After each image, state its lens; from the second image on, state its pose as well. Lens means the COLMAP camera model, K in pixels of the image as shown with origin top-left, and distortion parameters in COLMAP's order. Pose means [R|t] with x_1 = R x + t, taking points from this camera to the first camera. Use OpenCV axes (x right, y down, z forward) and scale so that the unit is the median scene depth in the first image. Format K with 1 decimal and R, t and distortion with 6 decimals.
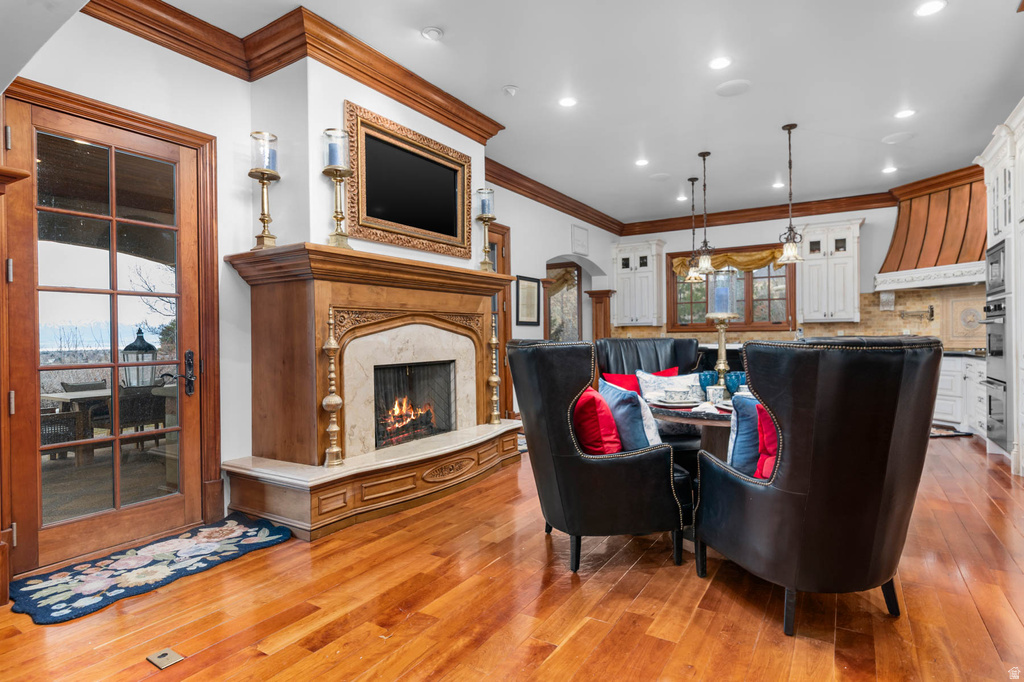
lens RADIAL K [[535.4, 0, 514.8], [0, 535.4, 339.5], [0, 0, 1]] dist [-0.003020, -0.000779]
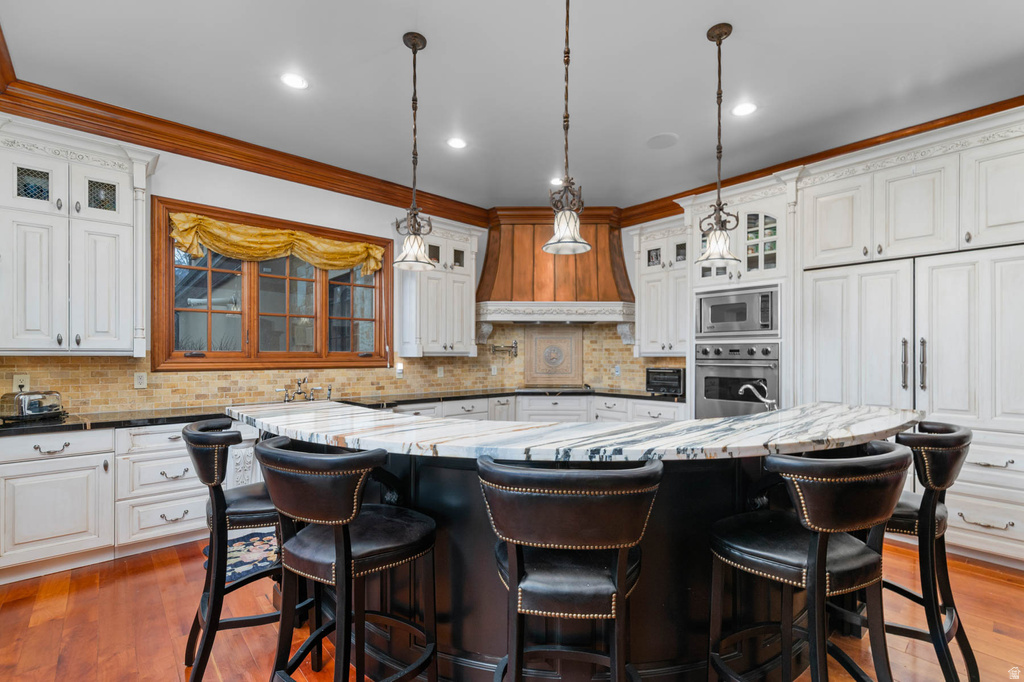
lens RADIAL K [[457.0, 0, 532.7], [0, 457.0, 358.1], [0, 0, 1]] dist [0.004247, 0.000487]
pose [[0.254562, 0.004760, 0.967045, -0.010209], [0.000302, 0.999987, -0.005002, -0.027296], [-0.967056, 0.001565, 0.254557, 0.733082]]
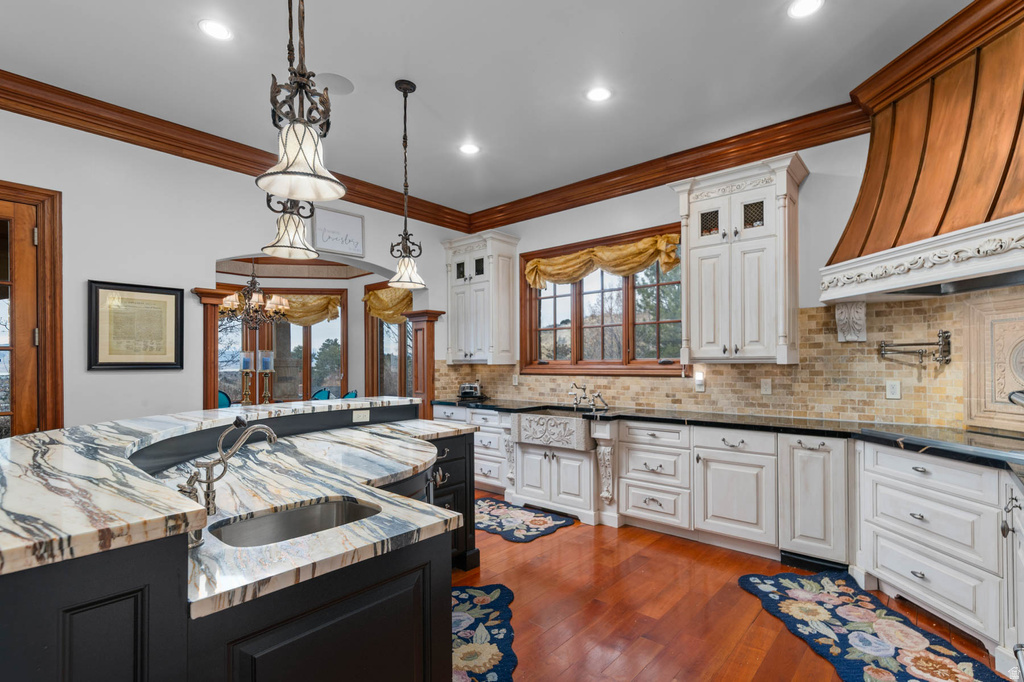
lens RADIAL K [[475.8, 0, 521.9], [0, 475.8, 359.2], [0, 0, 1]] dist [0.001832, -0.000275]
pose [[0.989145, 0.004528, -0.146875, 0.460981], [-0.005976, 0.999938, -0.009416, -0.031975], [0.146823, 0.010192, 0.989110, 0.519361]]
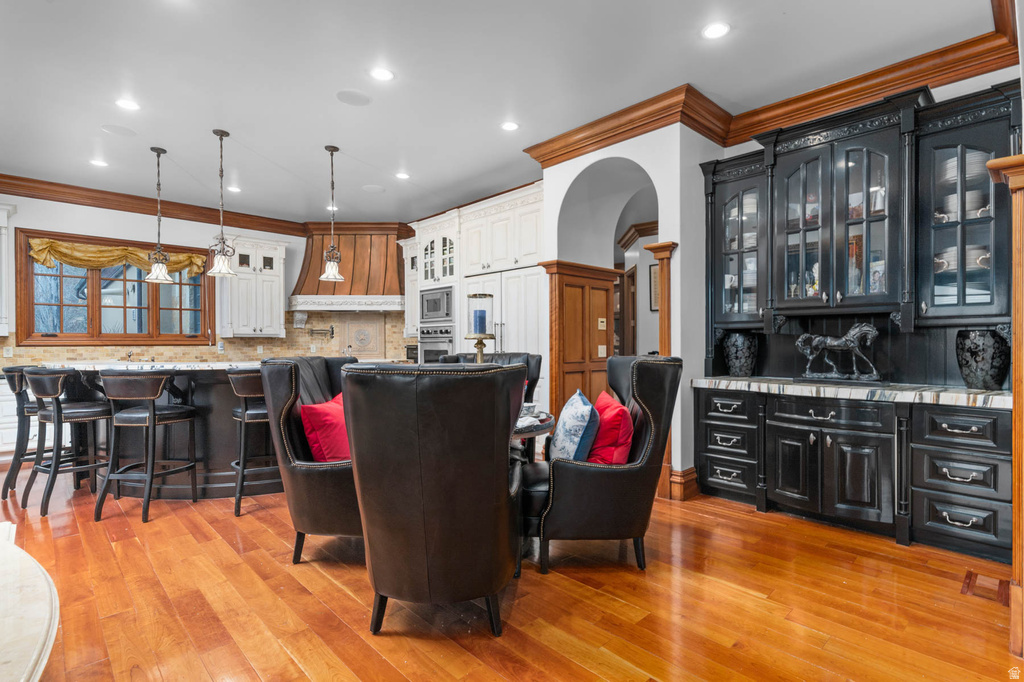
lens RADIAL K [[510.2, 0, 536.0], [0, 510.2, 348.4], [0, 0, 1]] dist [0.002809, 0.001316]
pose [[0.228073, 0.001400, 0.973643, -0.239155], [0.004898, 0.999985, -0.002585, -0.006145], [-0.973632, 0.005358, 0.228063, 0.272145]]
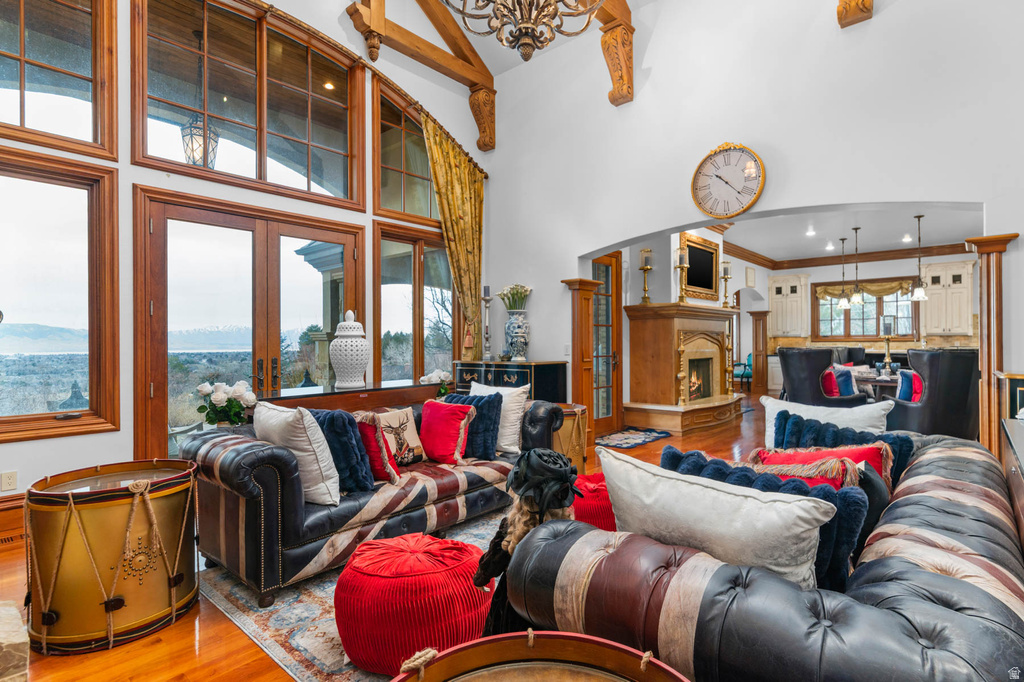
lens RADIAL K [[510.2, 0, 518.8], [0, 510.2, 341.2], [0, 0, 1]] dist [0.002809, 0.001316]
pose [[0.985698, 0.005323, -0.168435, -0.280517], [-0.006642, 0.999952, -0.007269, -0.000444], [0.168388, 0.008283, 0.985686, -0.487928]]
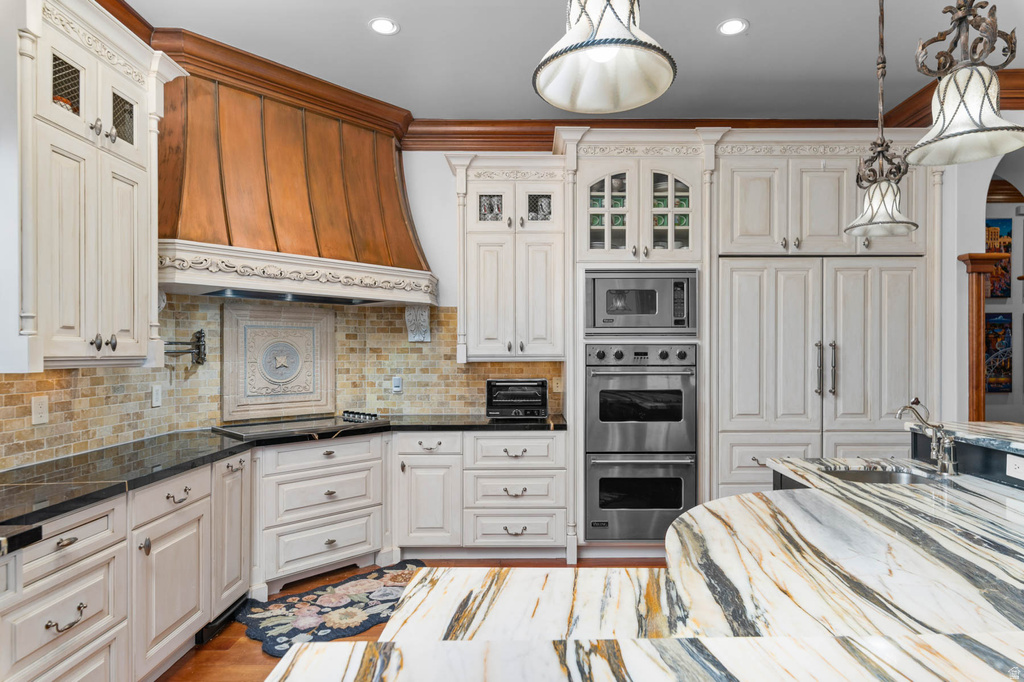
lens RADIAL K [[572.7, 0, 527.4], [0, 572.7, 358.0], [0, 0, 1]] dist [-0.000895, 0.000683]
pose [[-0.541178, 0.003802, 0.840900, 0.207700], [0.010912, 0.999937, 0.002501, -0.037266], [-0.840837, 0.010530, -0.541185, 0.994442]]
